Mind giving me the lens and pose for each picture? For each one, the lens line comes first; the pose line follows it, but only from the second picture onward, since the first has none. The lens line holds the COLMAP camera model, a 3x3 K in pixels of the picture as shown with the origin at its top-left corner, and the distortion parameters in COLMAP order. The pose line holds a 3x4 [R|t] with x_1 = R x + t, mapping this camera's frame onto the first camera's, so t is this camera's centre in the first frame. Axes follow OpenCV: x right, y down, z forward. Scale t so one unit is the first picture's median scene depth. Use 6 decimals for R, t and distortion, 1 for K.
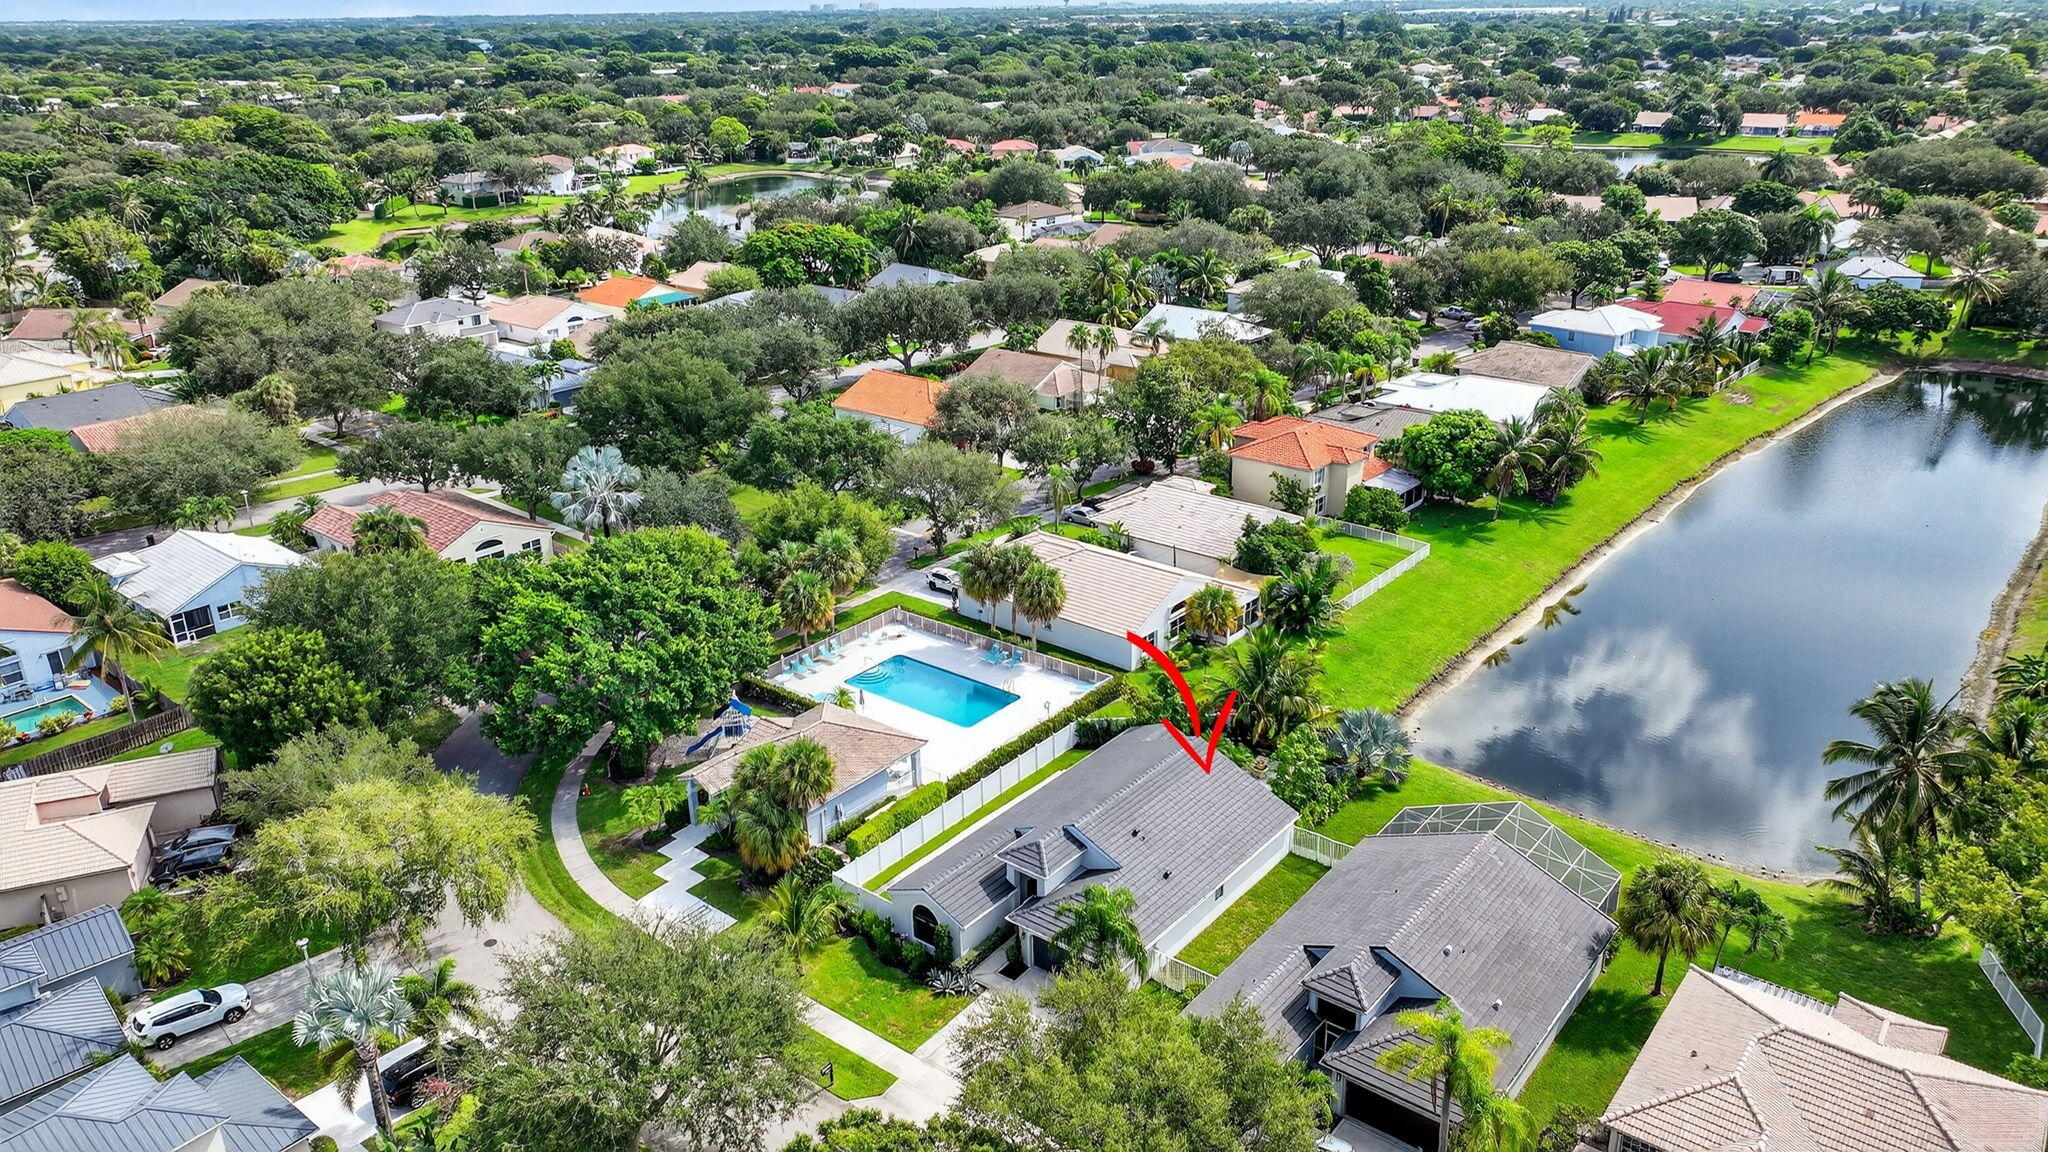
lens RADIAL K [[1418.5, 0, 1024.0], [0, 1418.5, 576.0], [0, 0, 1]] dist [0.001593, 0.000601]
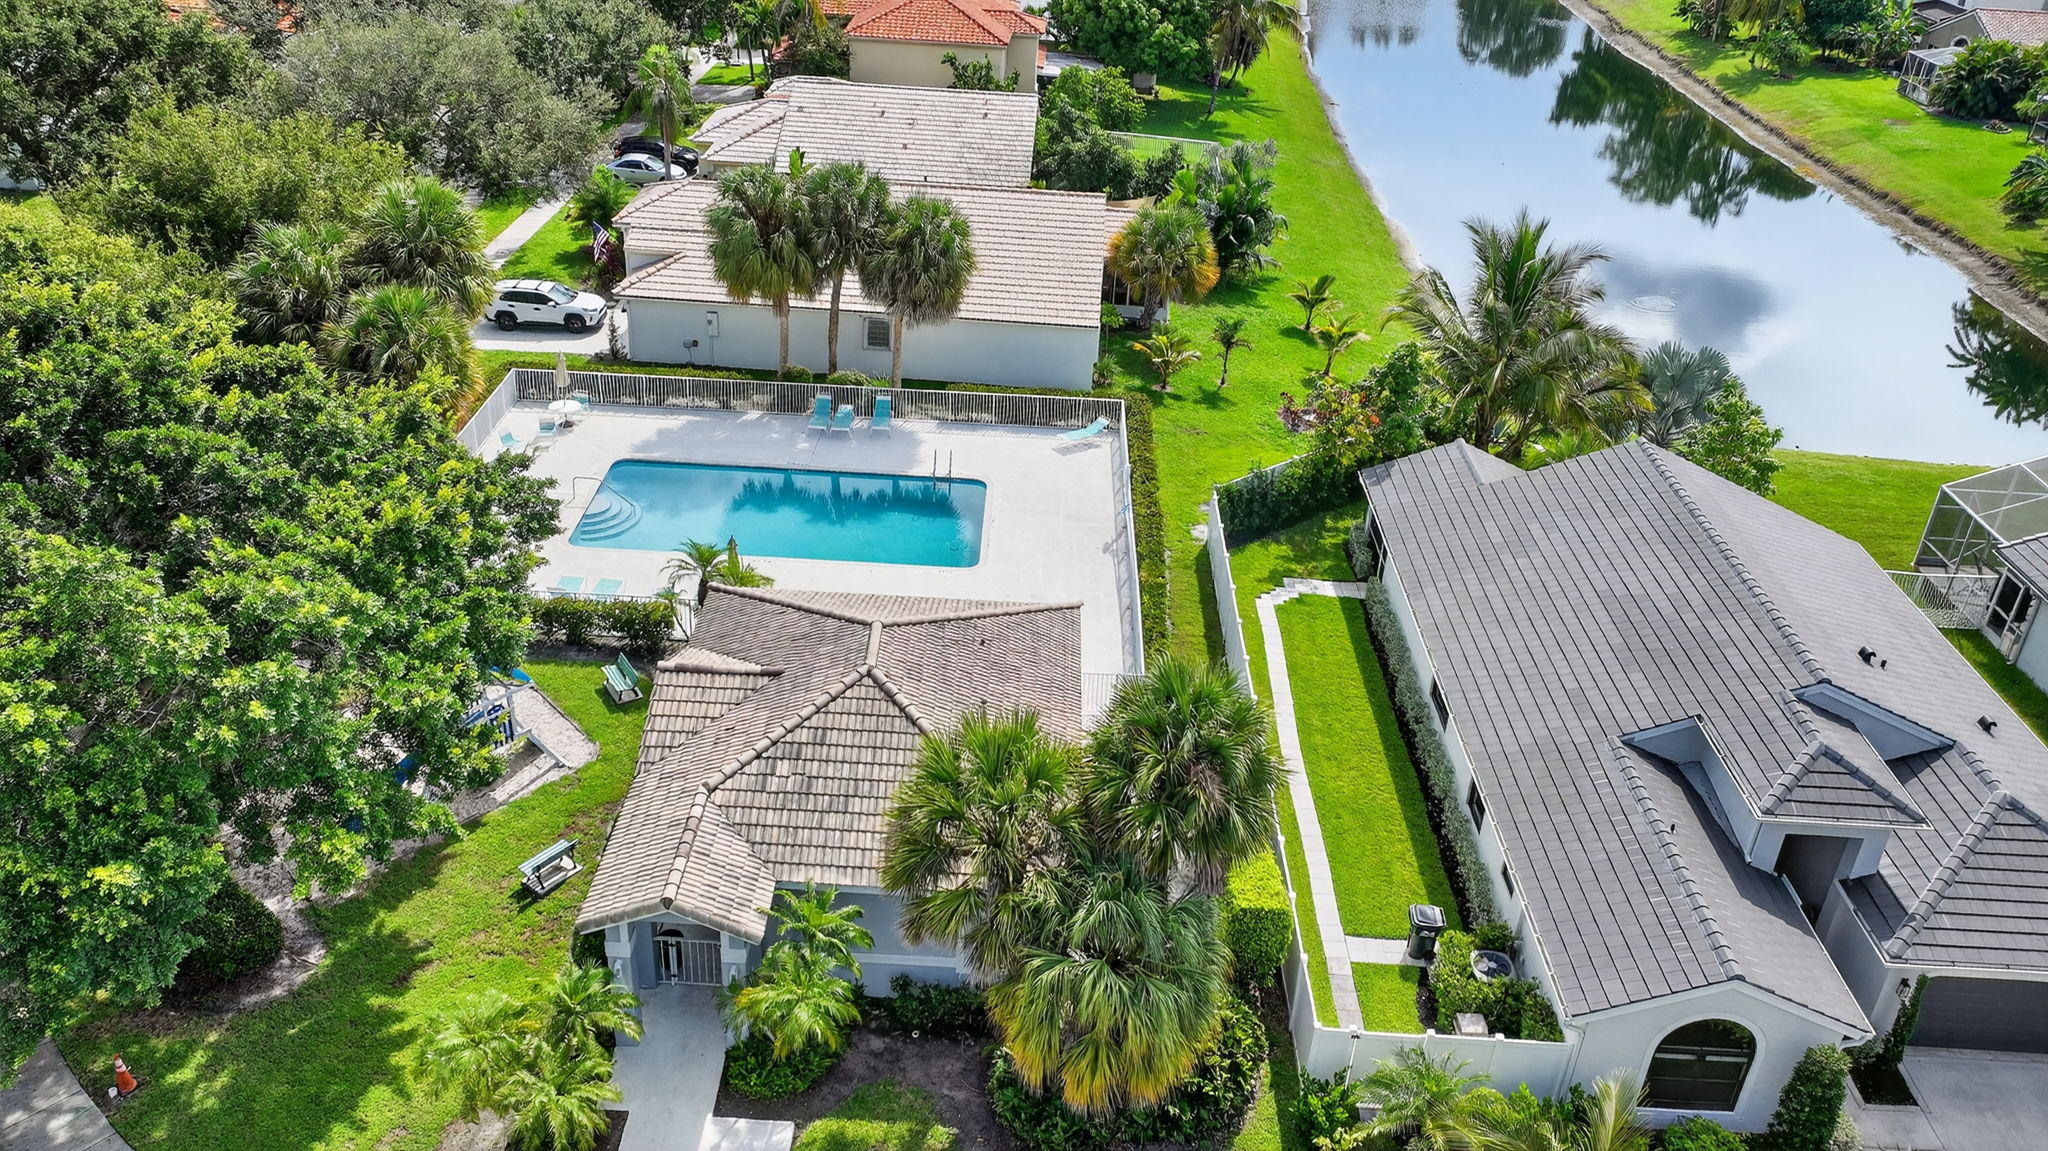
lens RADIAL K [[1591.2, 0, 1024.0], [0, 1591.2, 575.5], [0, 0, 1]] dist [0.000580, 0.000541]
pose [[0.790938, -0.246146, 0.560205, -0.118691], [0.164022, 0.967304, 0.193442, 0.007076], [-0.589504, -0.061115, 0.805451, 0.236332]]
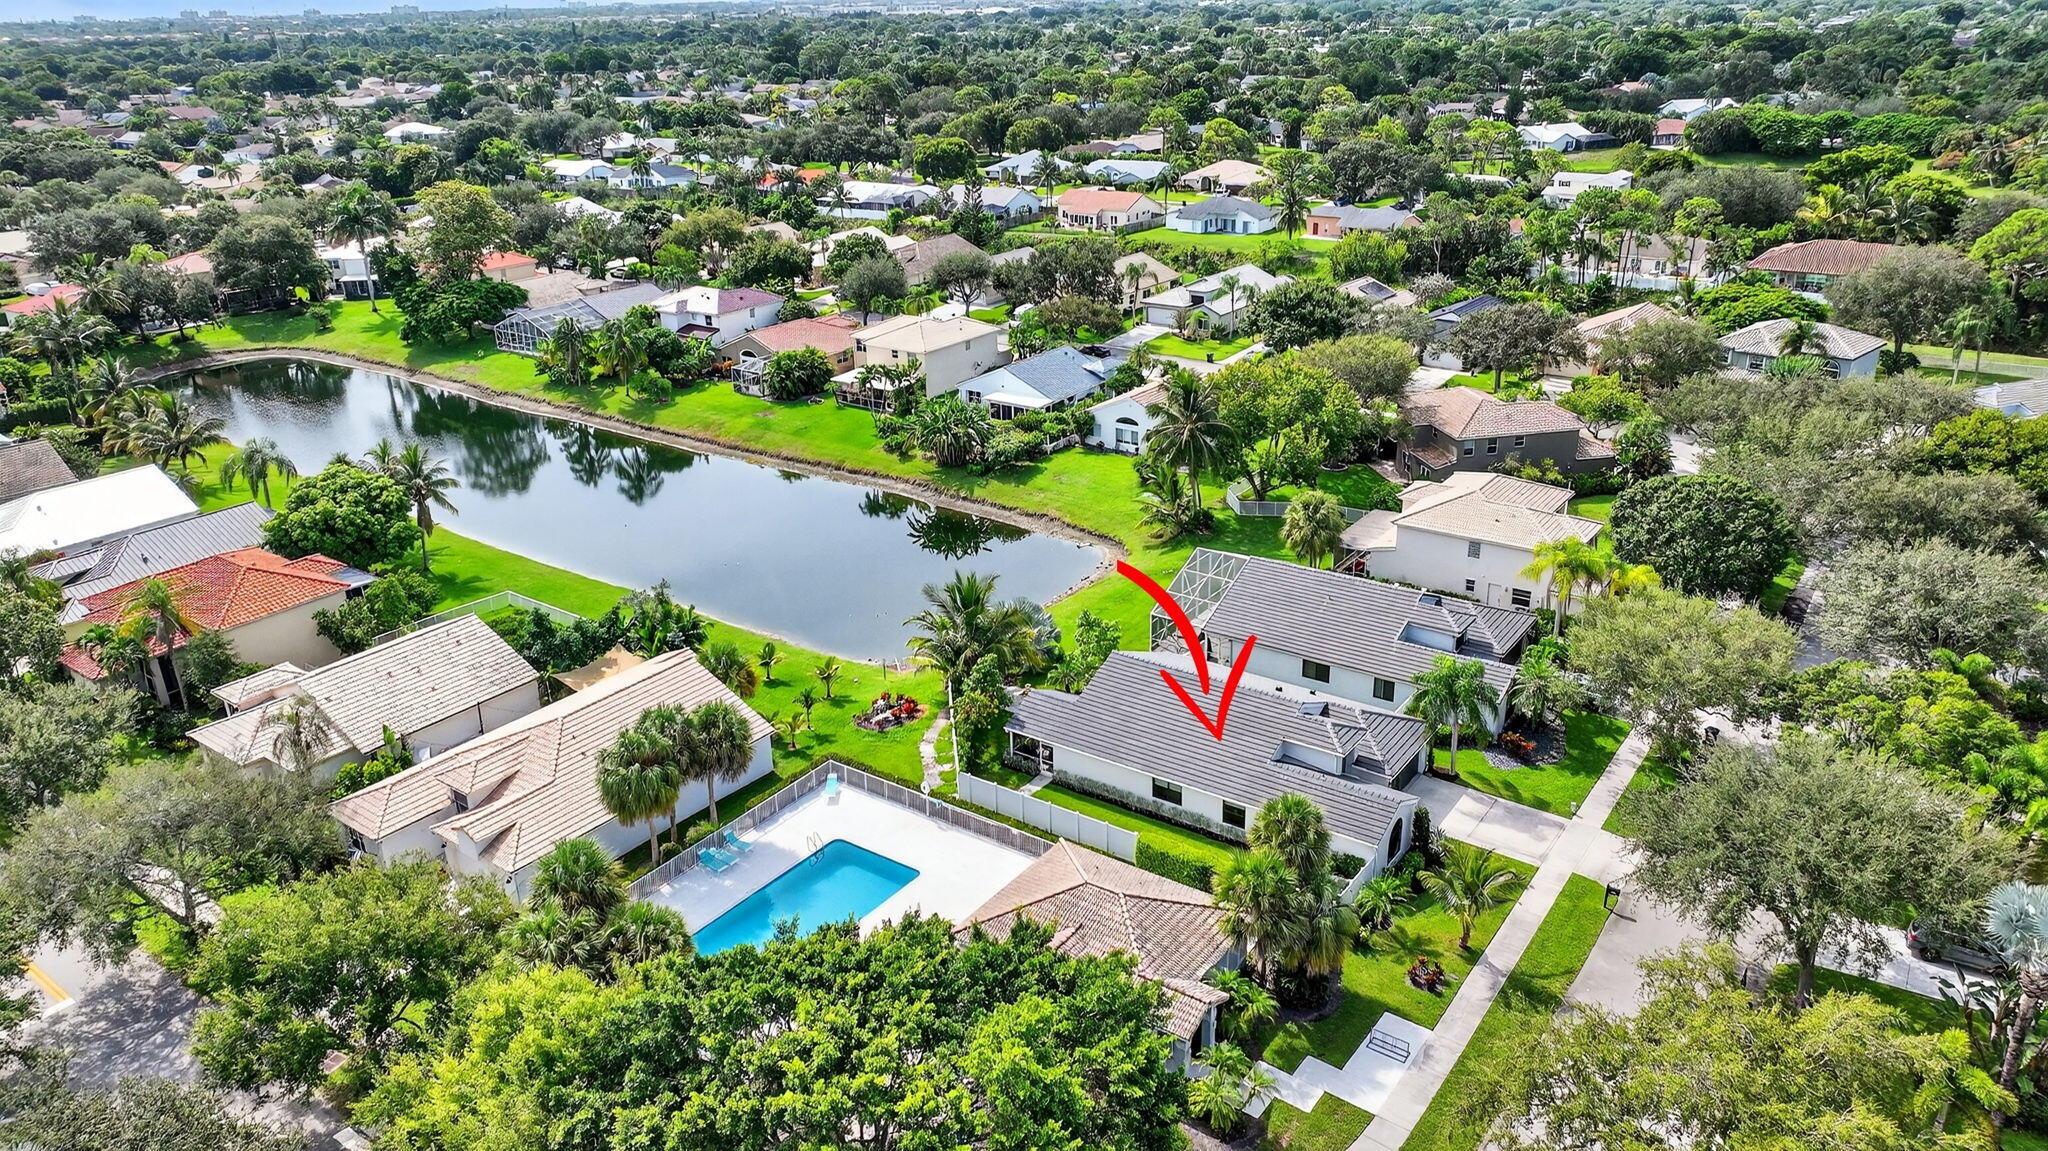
lens RADIAL K [[1418.5, 0, 1024.0], [0, 1418.5, 575.5], [0, 0, 1]] dist [0.001593, 0.000601]
pose [[-0.050162, -0.358898, 0.932028, -0.270070], [0.397521, 0.848923, 0.348291, -0.104234], [-0.916221, 0.387972, 0.100085, 0.318761]]
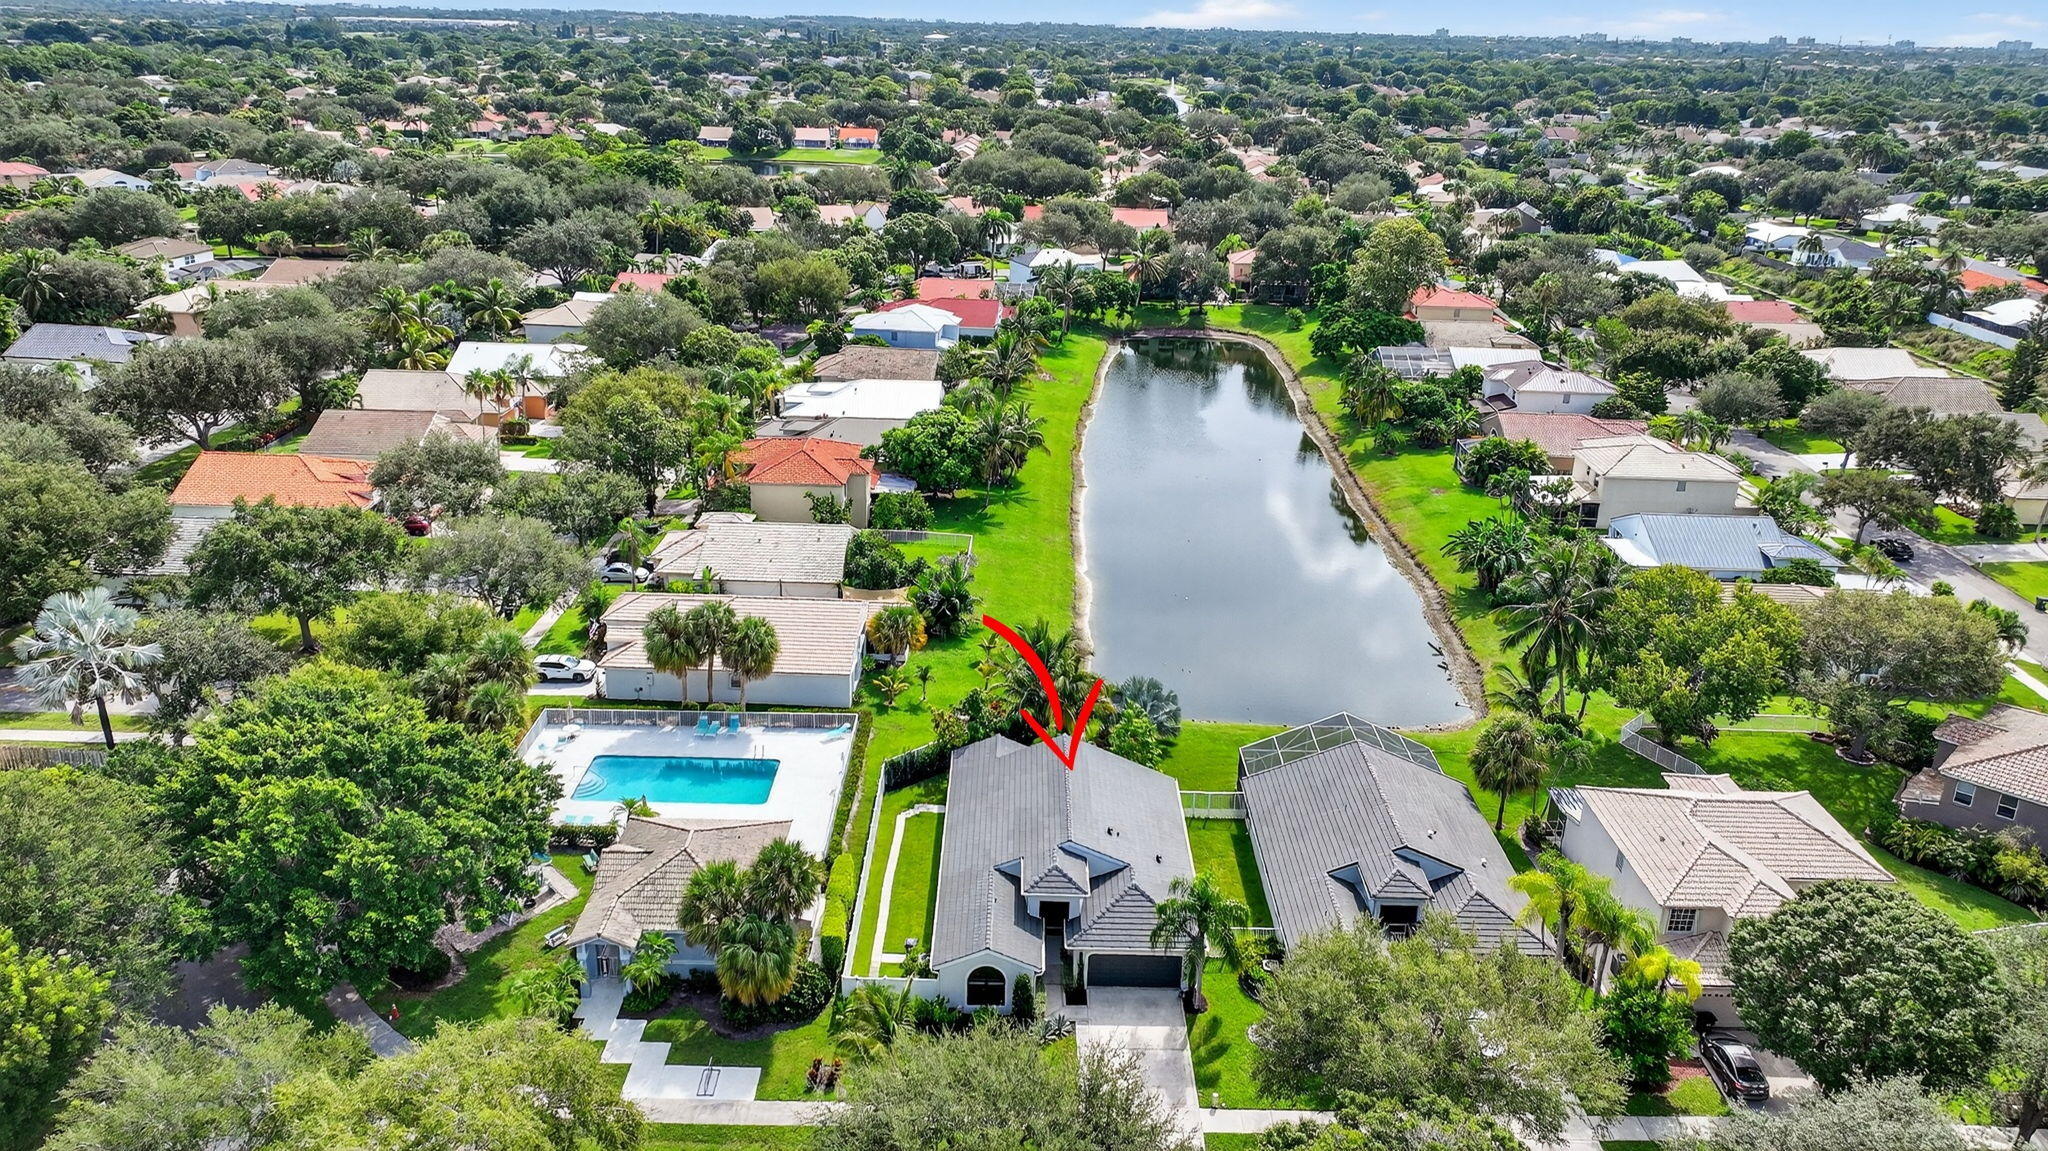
lens RADIAL K [[1468.4, 0, 1024.0], [0, 1468.4, 575.5], [0, 0, 1]] dist [-0.002453, 0.004936]
pose [[0.780457, -0.184383, 0.597403, -0.175500], [0.195617, 0.979564, 0.046777, -0.018892], [-0.593819, 0.080355, 0.800576, 0.053673]]
